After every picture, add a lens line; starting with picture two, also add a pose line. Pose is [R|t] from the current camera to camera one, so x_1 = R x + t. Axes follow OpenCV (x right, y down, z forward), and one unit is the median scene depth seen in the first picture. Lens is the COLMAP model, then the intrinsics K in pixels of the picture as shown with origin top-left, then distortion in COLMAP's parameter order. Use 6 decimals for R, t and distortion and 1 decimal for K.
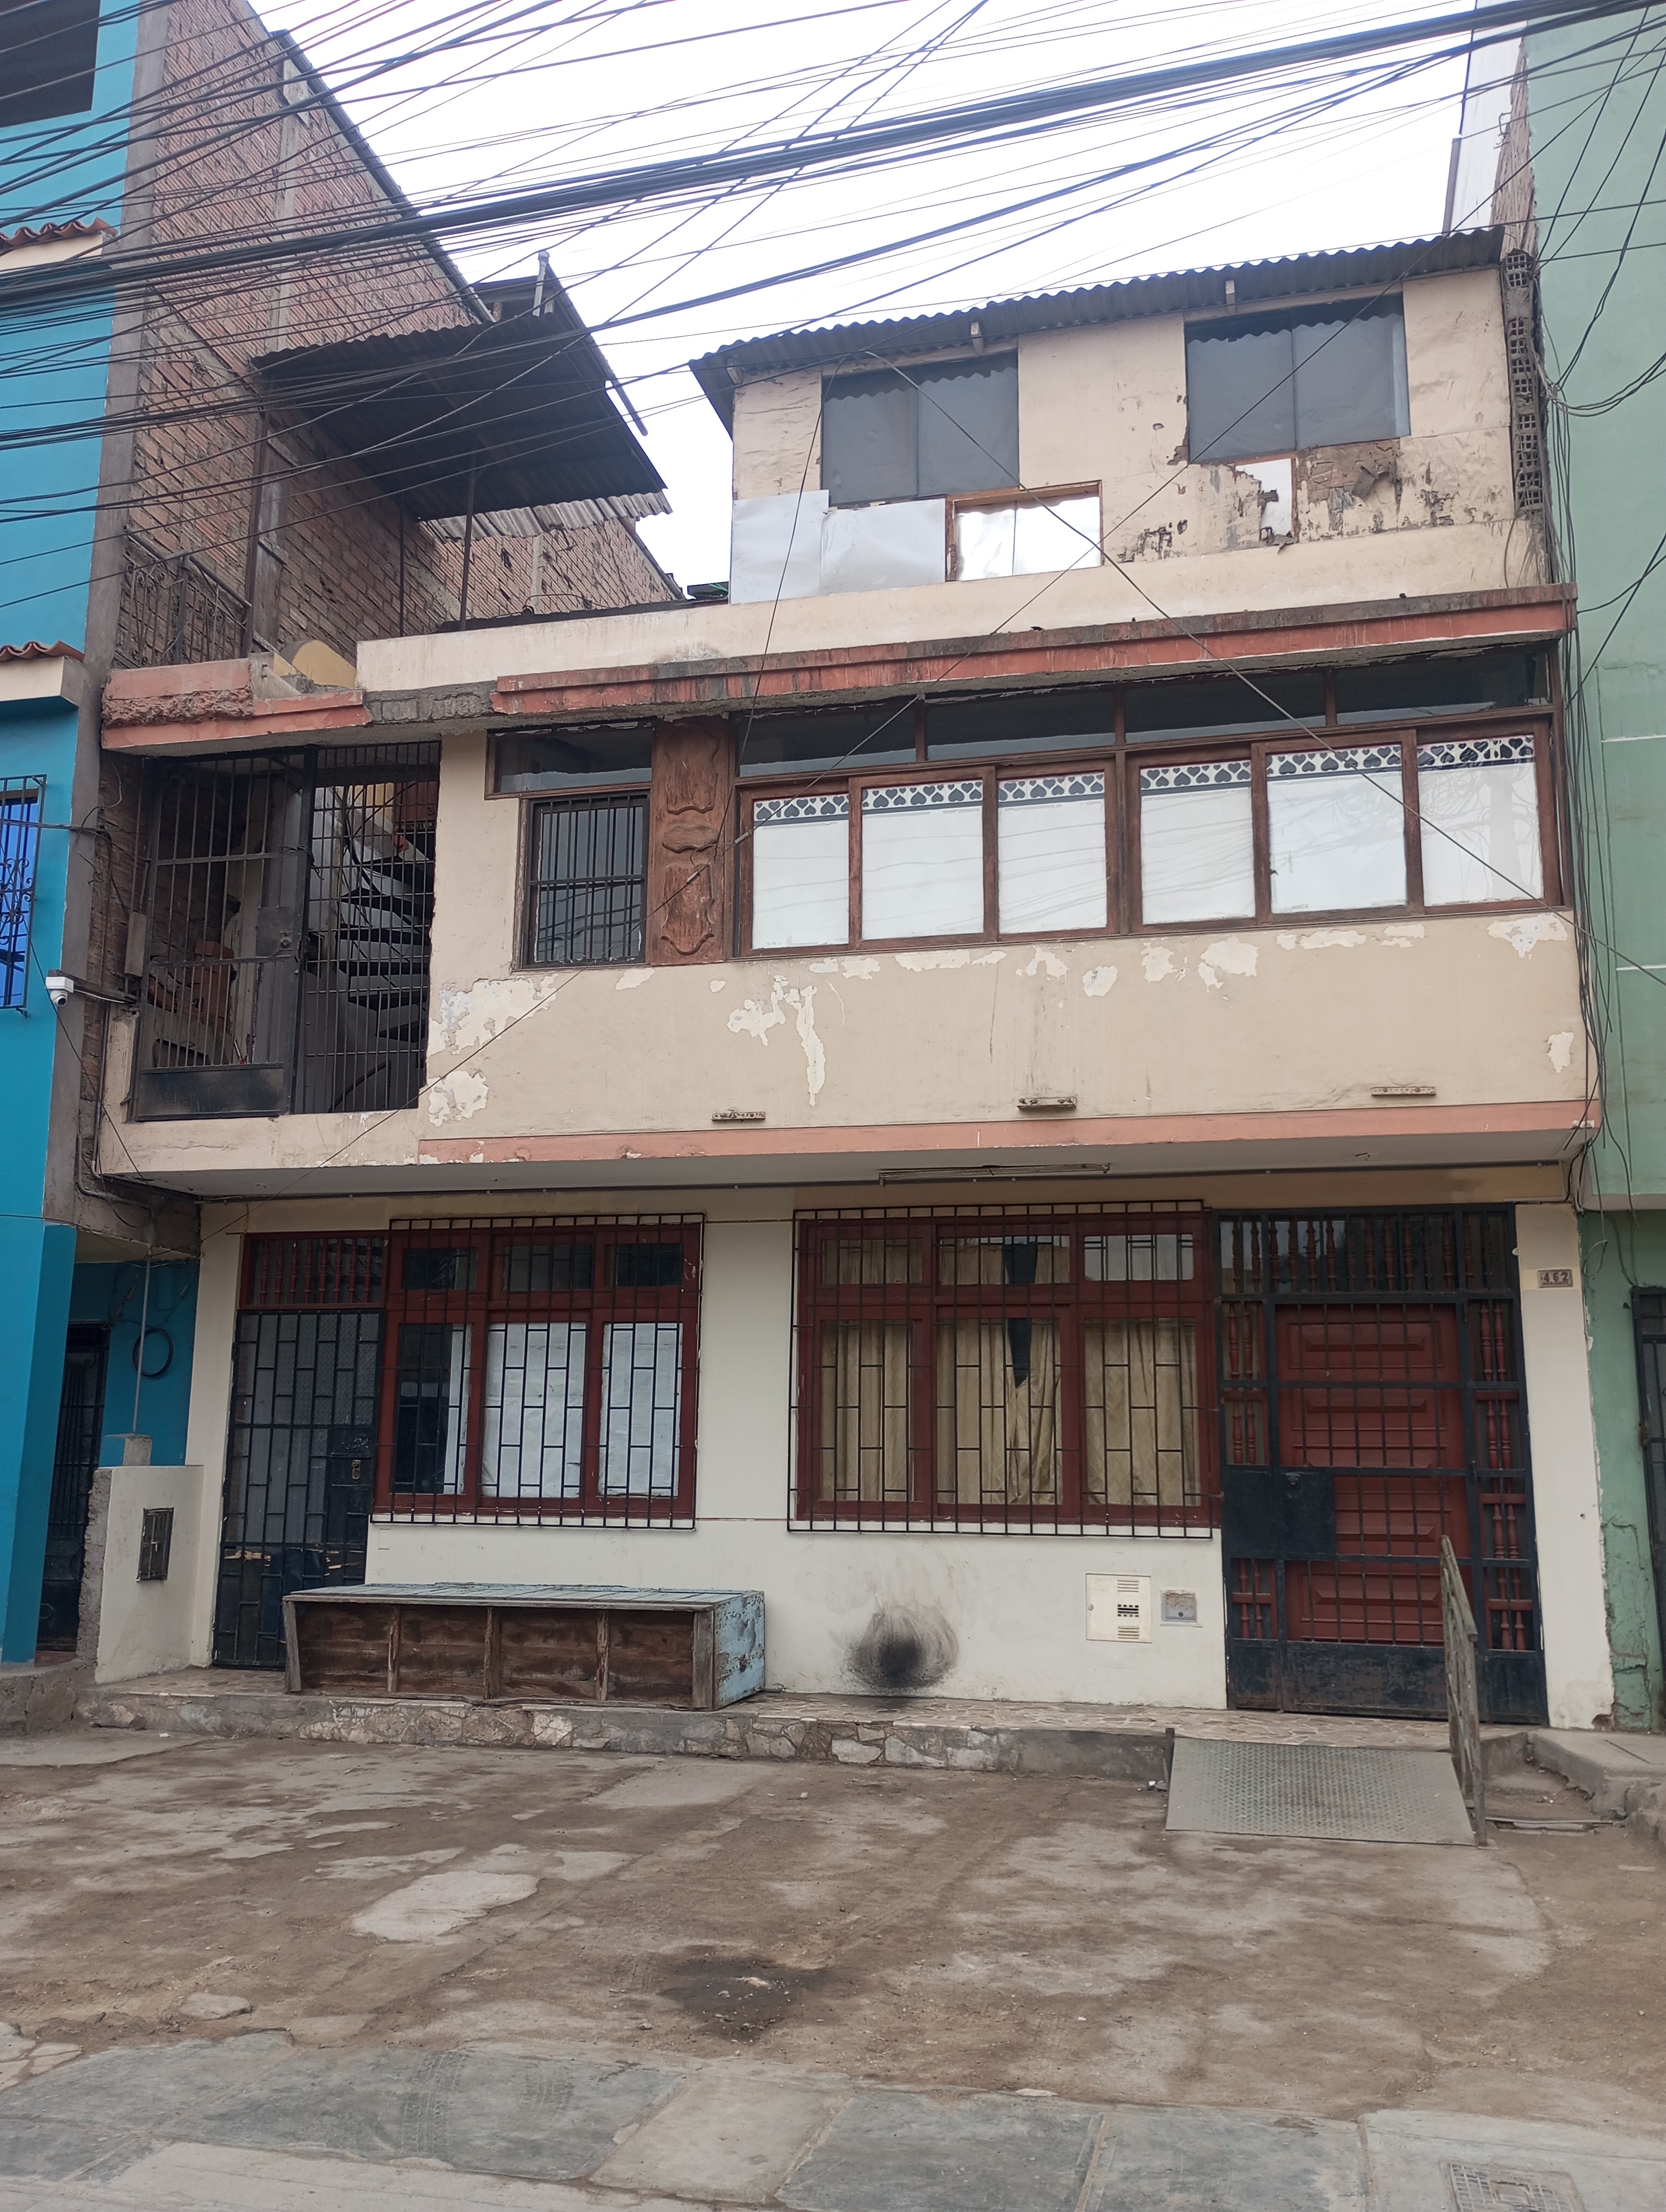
lens RADIAL K [[1894.7, 0, 833.0], [0, 1894.7, 1106.0], [0, 0, 1]] dist [0.041848, -0.010289]
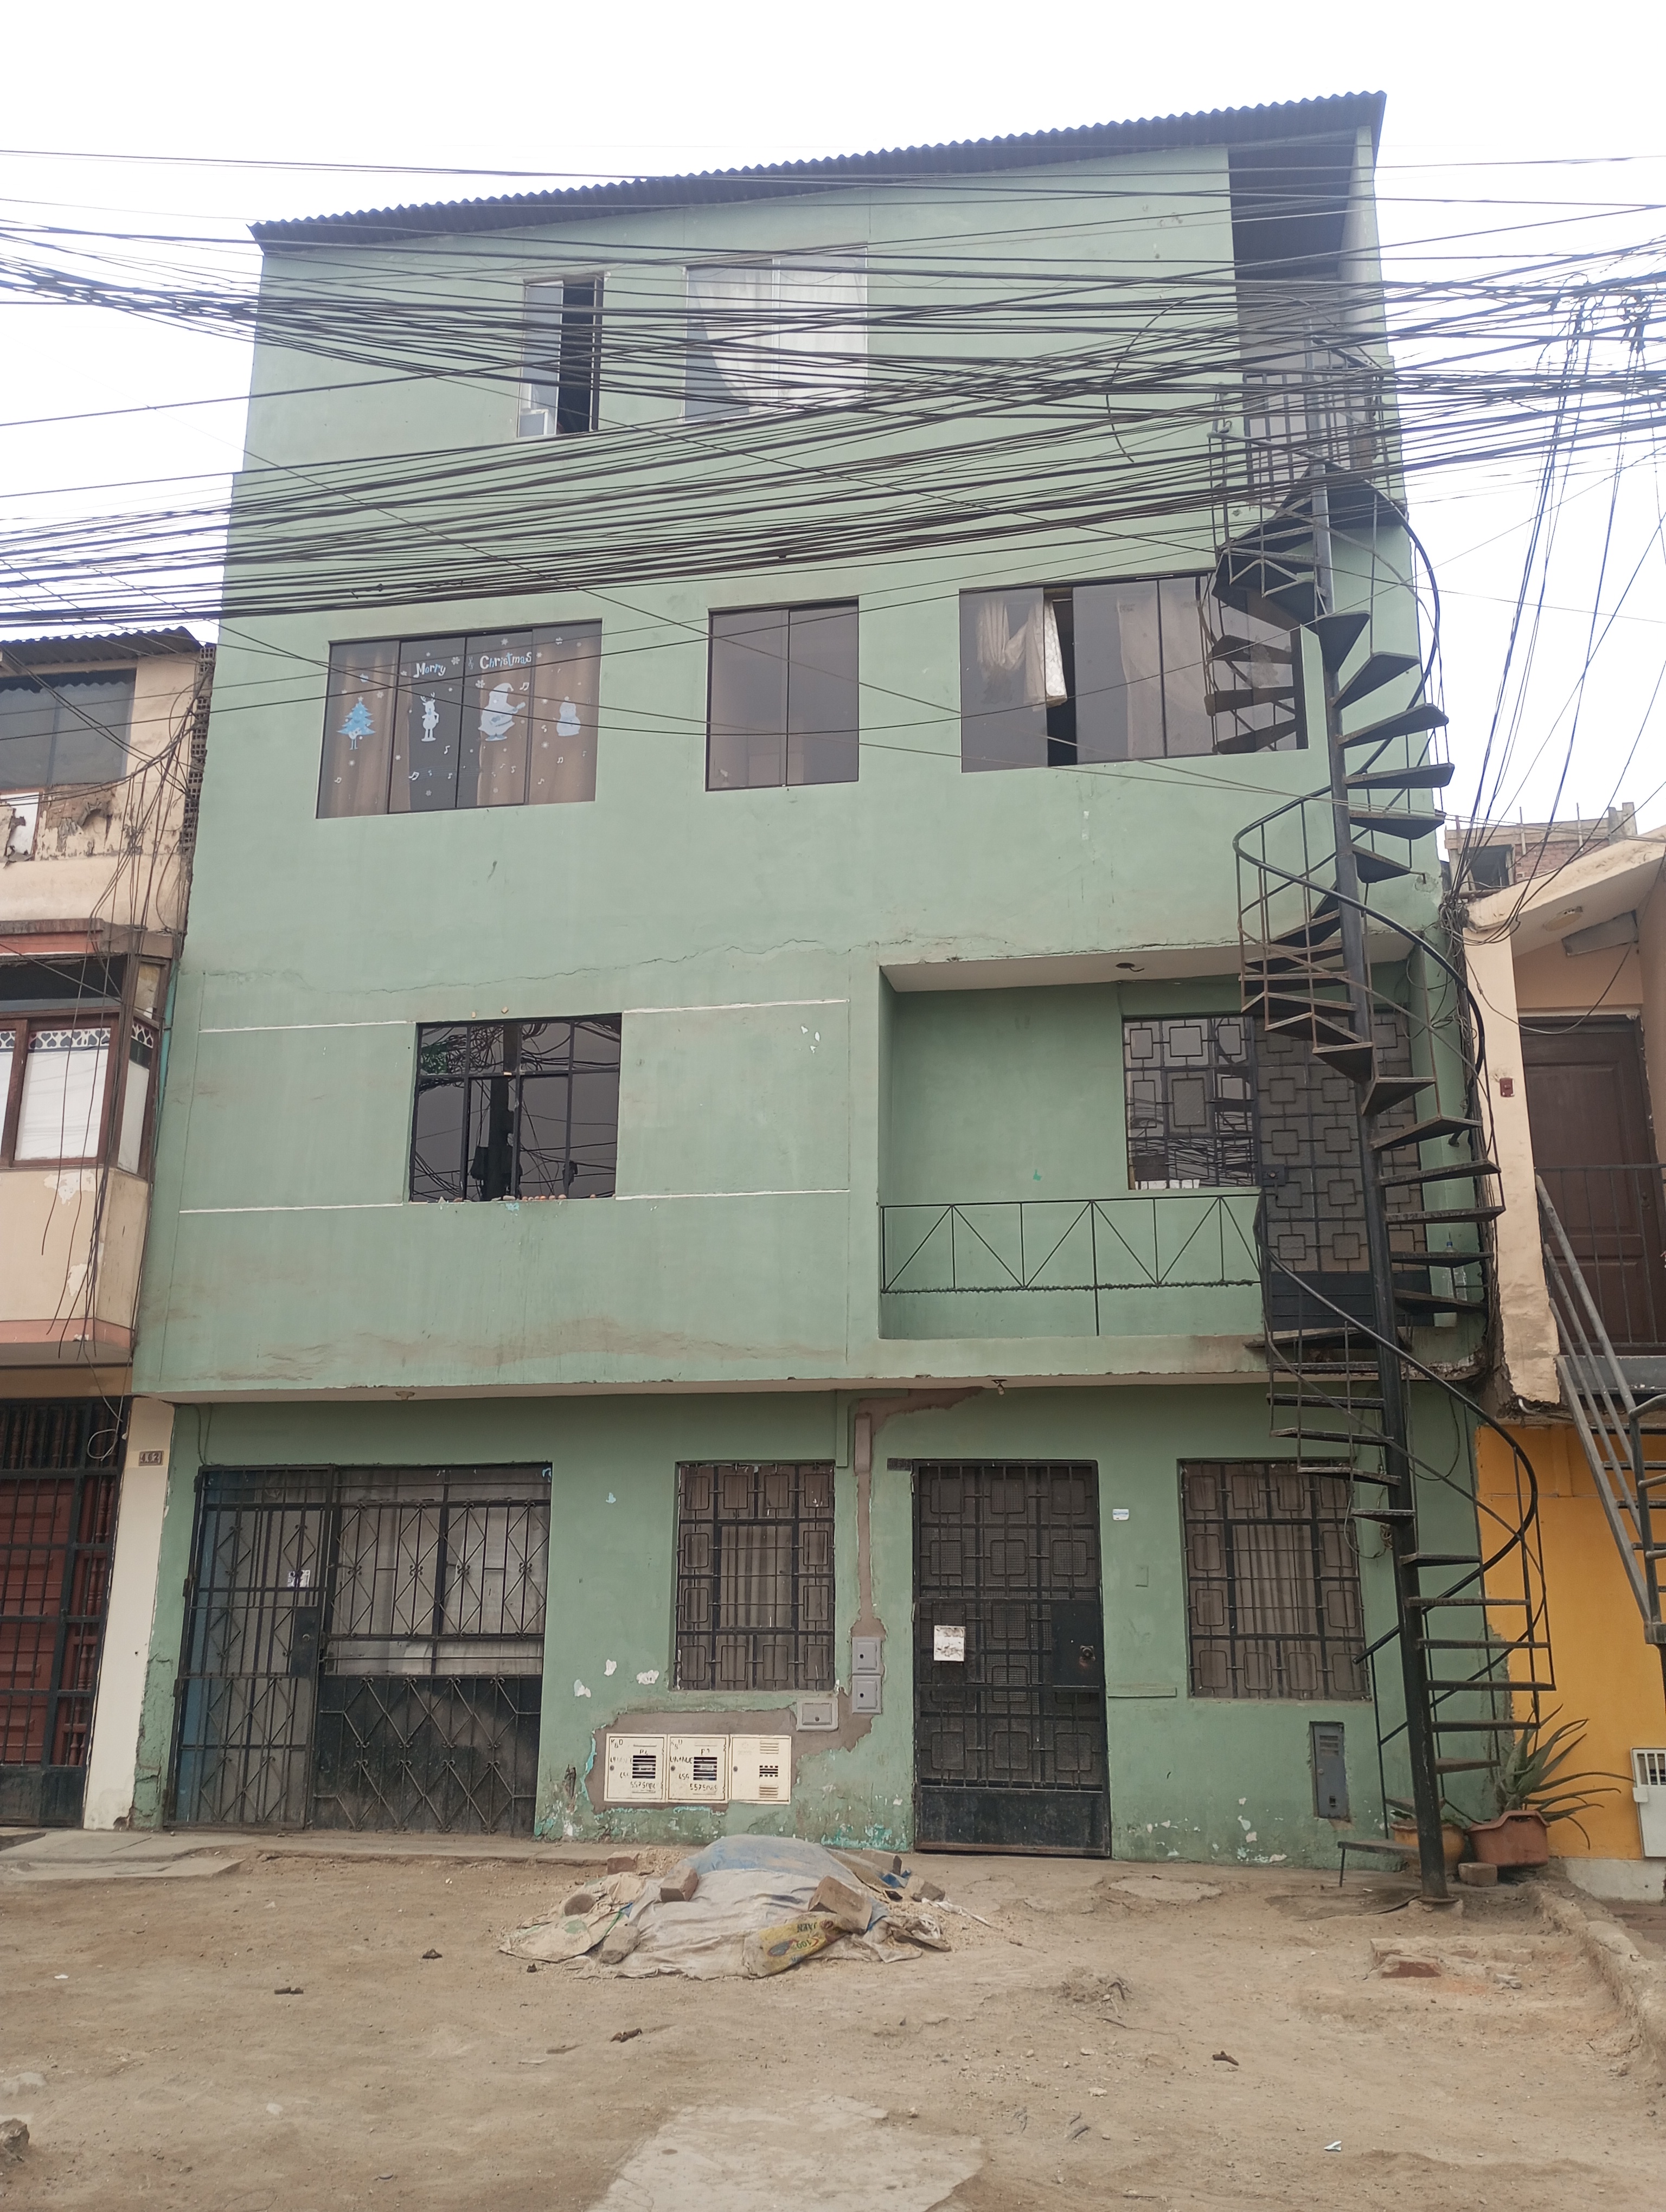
lens RADIAL K [[1894.7, 0, 833.0], [0, 1894.7, 1106.0], [0, 0, 1]] dist [0.041848, -0.010289]
pose [[0.996887, 0.020194, 0.076220, 0.717446], [-0.013954, 0.996572, -0.081539, -0.043085], [-0.077605, 0.080222, 0.993751, -0.286806]]
